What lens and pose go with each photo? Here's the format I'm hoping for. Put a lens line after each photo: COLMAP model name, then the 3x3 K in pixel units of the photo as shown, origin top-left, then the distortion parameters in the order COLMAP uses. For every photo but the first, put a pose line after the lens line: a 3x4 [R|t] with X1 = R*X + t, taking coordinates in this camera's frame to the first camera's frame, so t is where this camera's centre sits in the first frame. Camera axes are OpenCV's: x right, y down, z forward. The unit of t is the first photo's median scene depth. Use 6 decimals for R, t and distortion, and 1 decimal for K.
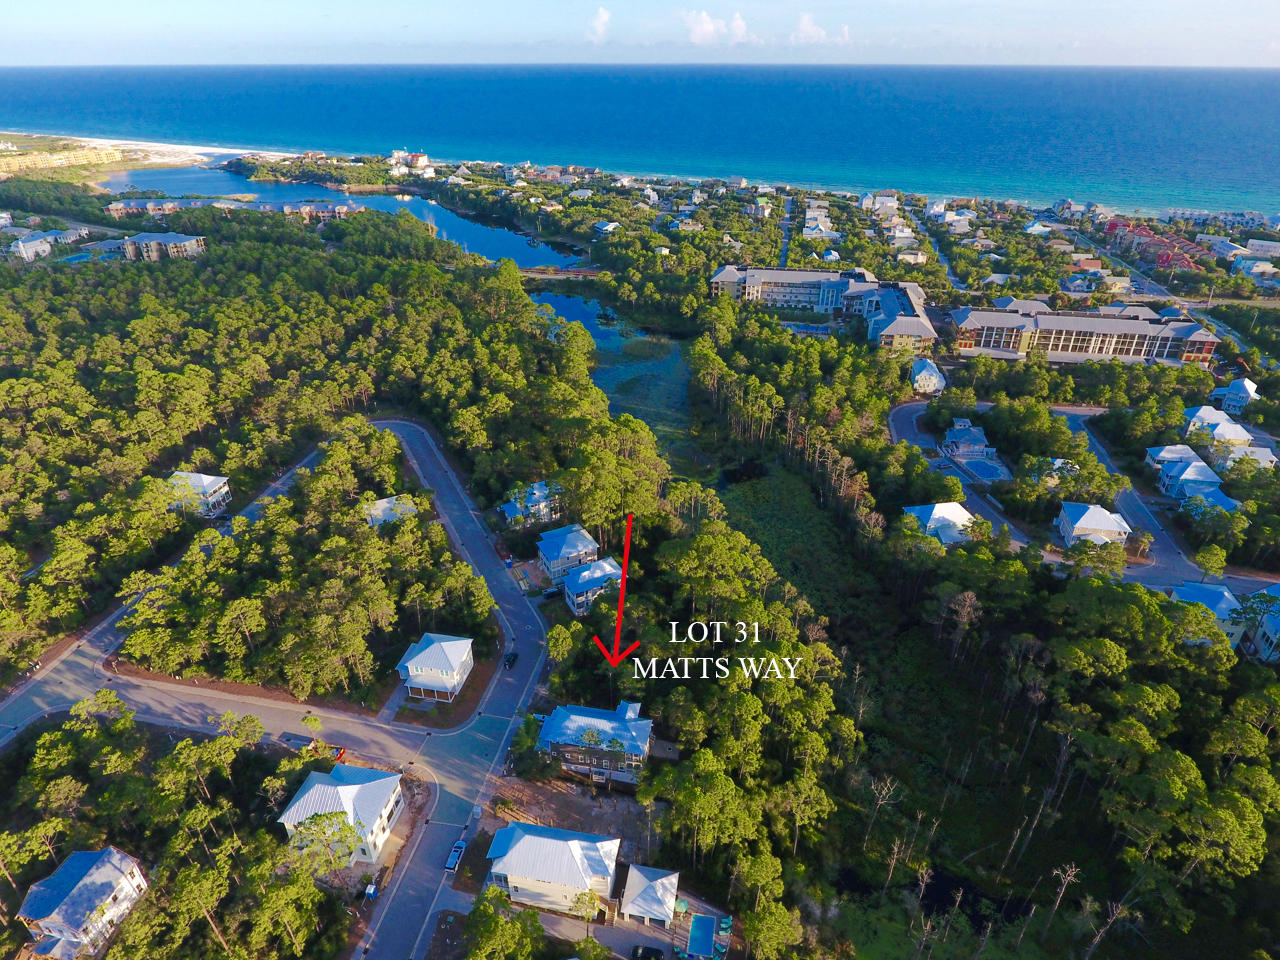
lens RADIAL K [[748.2, 0, 642.0], [0, 748.2, 470.8], [0, 0, 1]] dist [-0.001302, -0.003545]
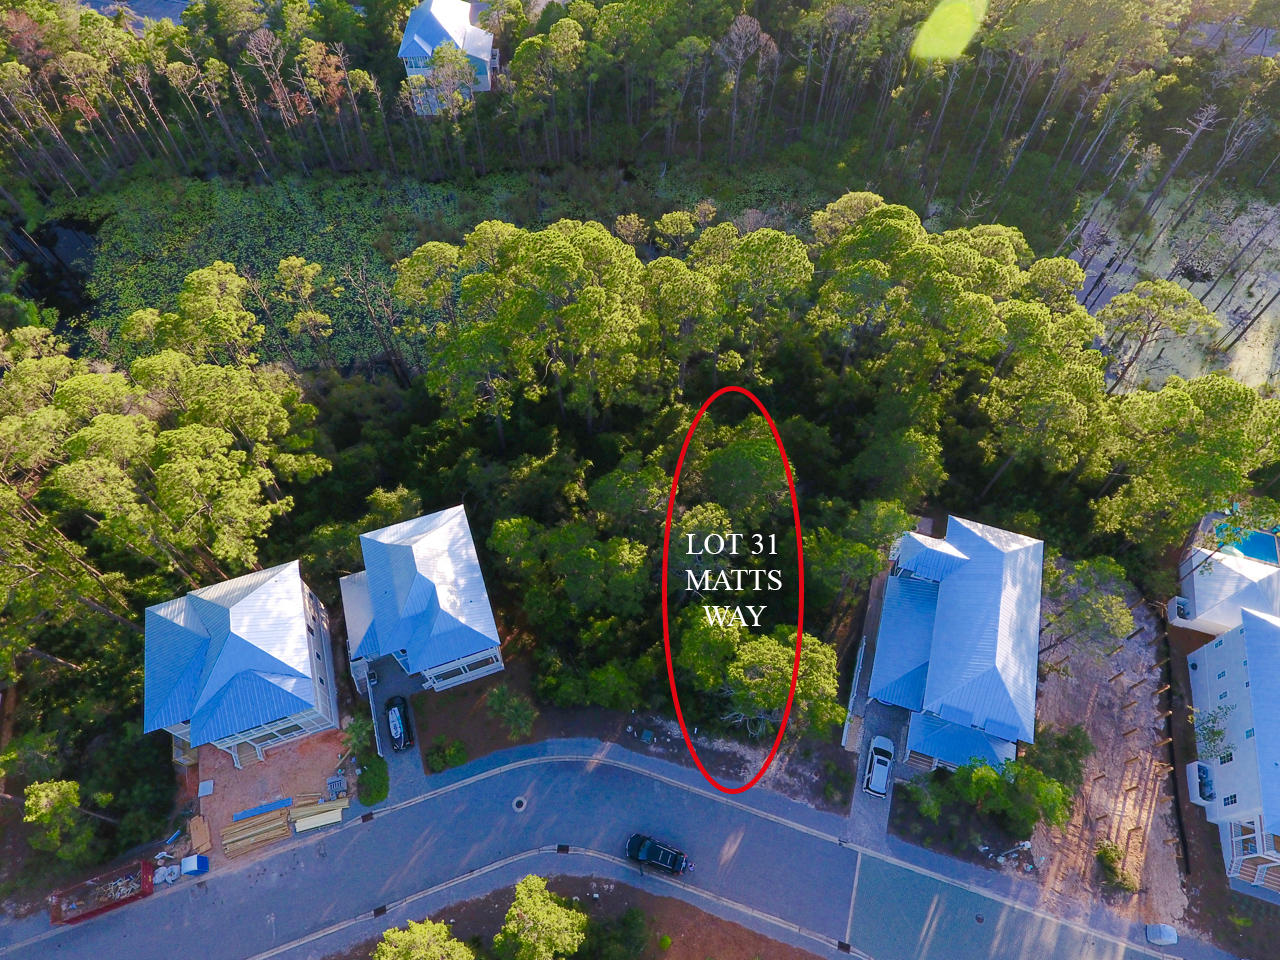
lens RADIAL K [[748.2, 0, 642.0], [0, 748.2, 470.8], [0, 0, 1]] dist [-0.001302, -0.003545]
pose [[0.144744, -0.822903, 0.549437, -0.151827], [0.477388, 0.544459, 0.689684, -0.067722], [-0.866689, 0.162467, 0.471651, 0.551215]]
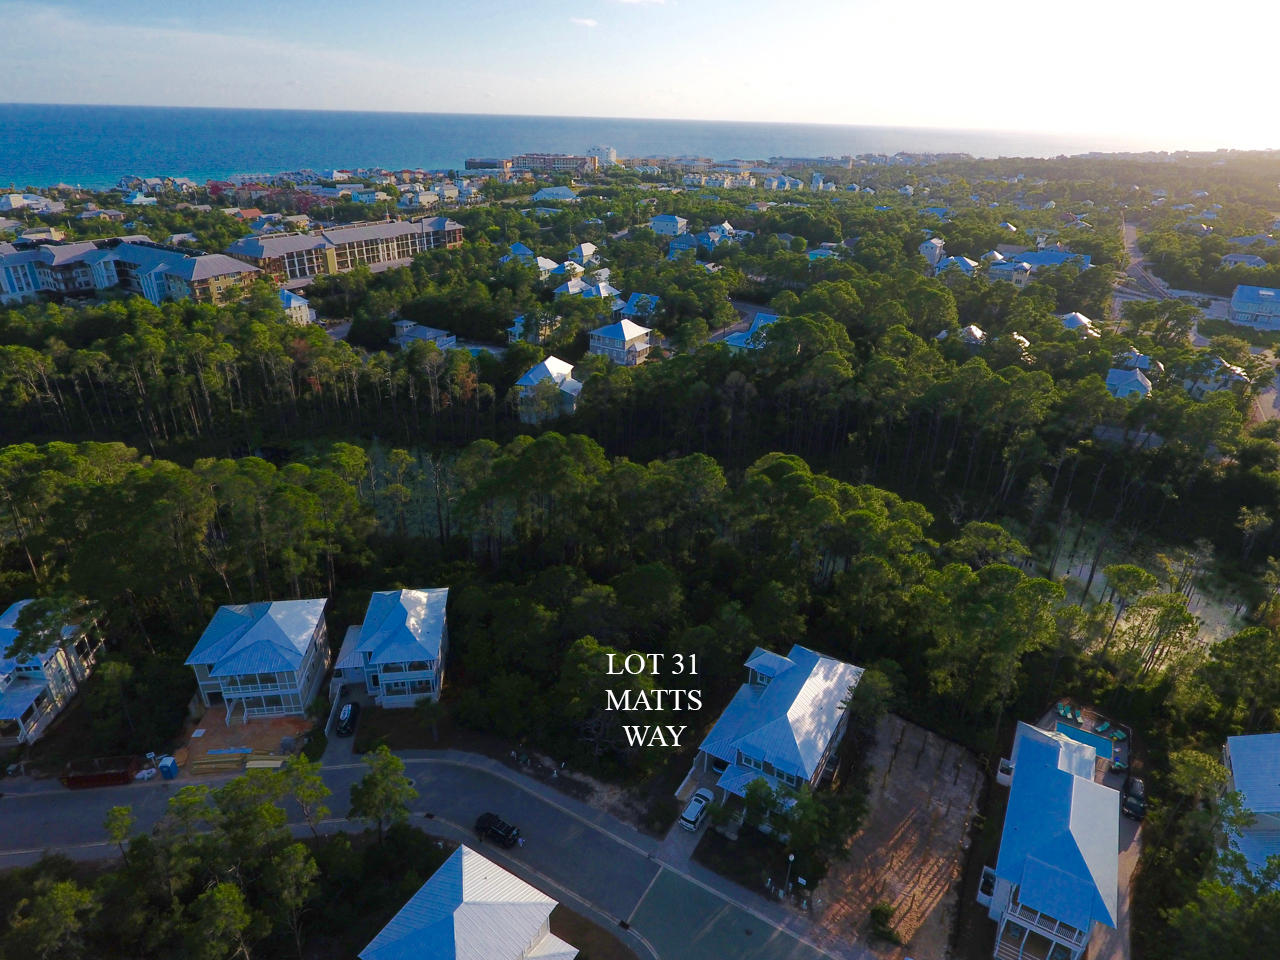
lens RADIAL K [[748.2, 0, 642.0], [0, 748.2, 470.8], [0, 0, 1]] dist [-0.001302, -0.003545]
pose [[0.345442, -0.396068, 0.850764, -0.299283], [0.431694, 0.872024, 0.230682, 0.001878], [-0.833253, 0.287582, 0.472214, 0.450698]]
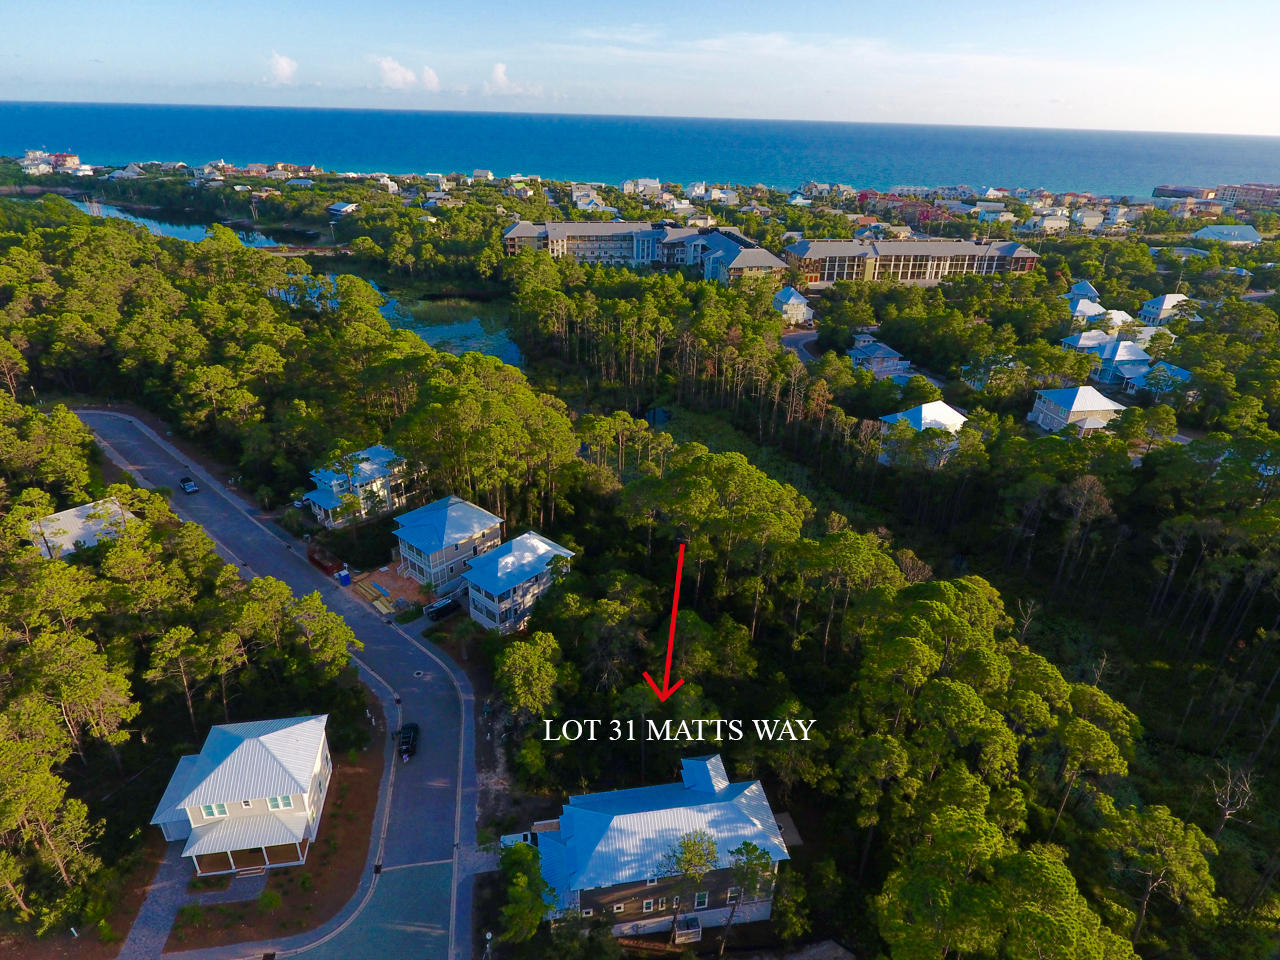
lens RADIAL K [[748.2, 0, 642.0], [0, 748.2, 470.8], [0, 0, 1]] dist [-0.001302, -0.003545]
pose [[0.935568, -0.131531, 0.327737, -0.115736], [0.148649, 0.988504, -0.027620, 0.075750], [-0.320336, 0.074558, 0.944365, 0.314554]]
